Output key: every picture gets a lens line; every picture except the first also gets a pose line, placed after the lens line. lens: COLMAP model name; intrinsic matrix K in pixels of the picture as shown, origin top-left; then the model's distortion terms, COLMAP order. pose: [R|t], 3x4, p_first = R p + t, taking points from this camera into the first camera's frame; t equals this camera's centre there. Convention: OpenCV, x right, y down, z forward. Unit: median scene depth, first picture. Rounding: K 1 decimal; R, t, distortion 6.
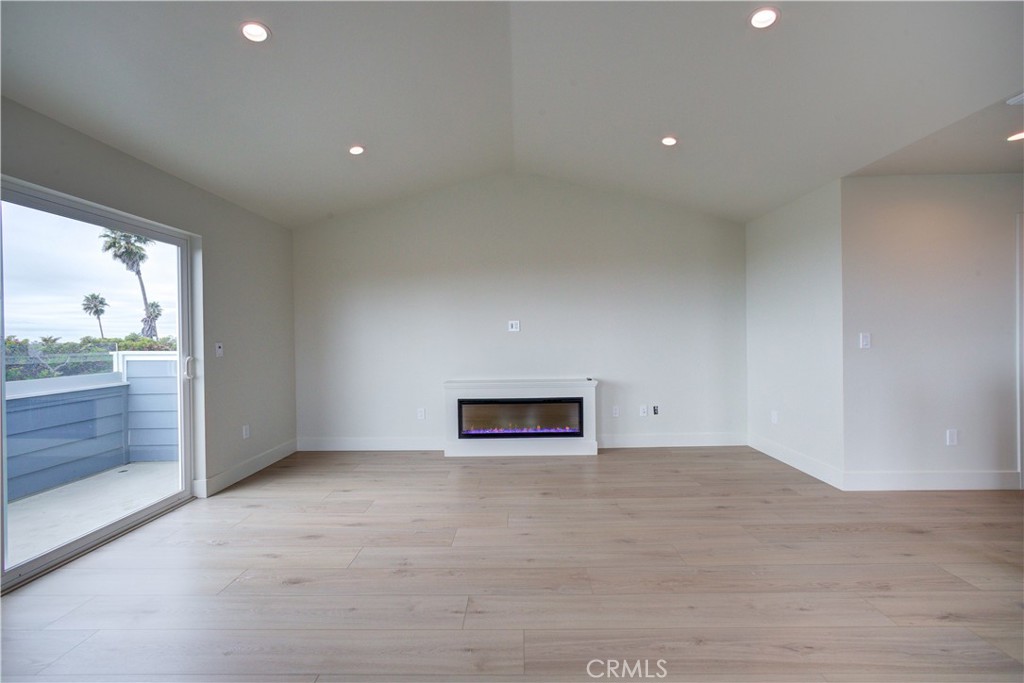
lens RADIAL K [[406.5, 0, 512.0], [0, 406.5, 339.4], [0, 0, 1]] dist [-0.011967, 0.004153]
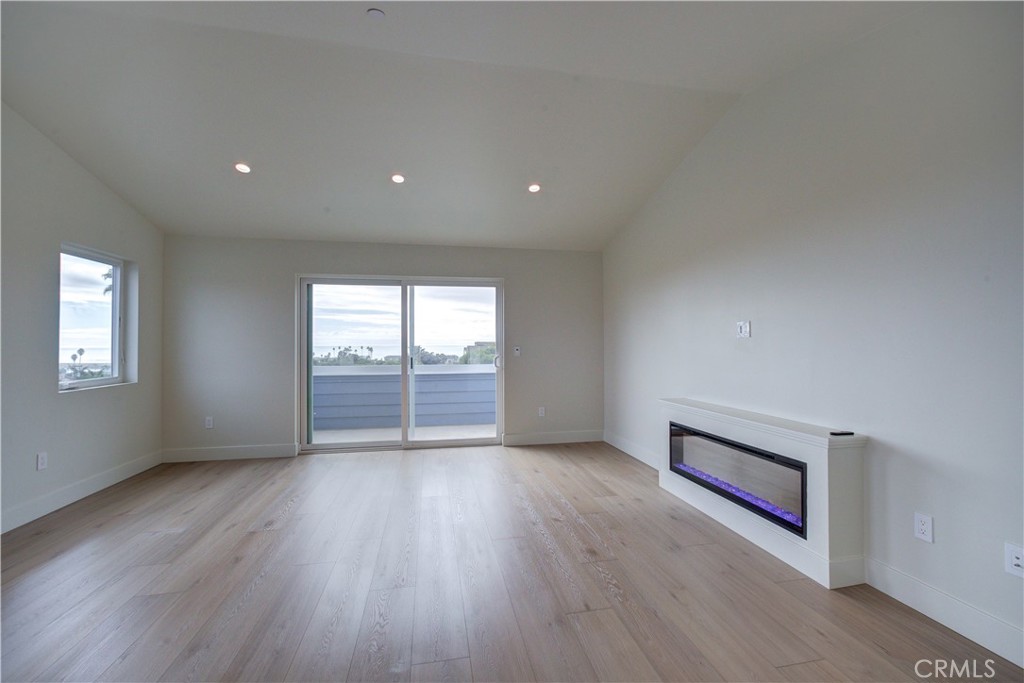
lens RADIAL K [[406.5, 0, 519.8], [0, 406.5, 342.2], [0, 0, 1]] dist [-0.011967, 0.004153]
pose [[0.235108, 0.001368, -0.971968, 0.591468], [-0.017962, 0.999834, -0.002938, -0.003569], [0.971803, 0.018149, 0.235093, 0.519982]]
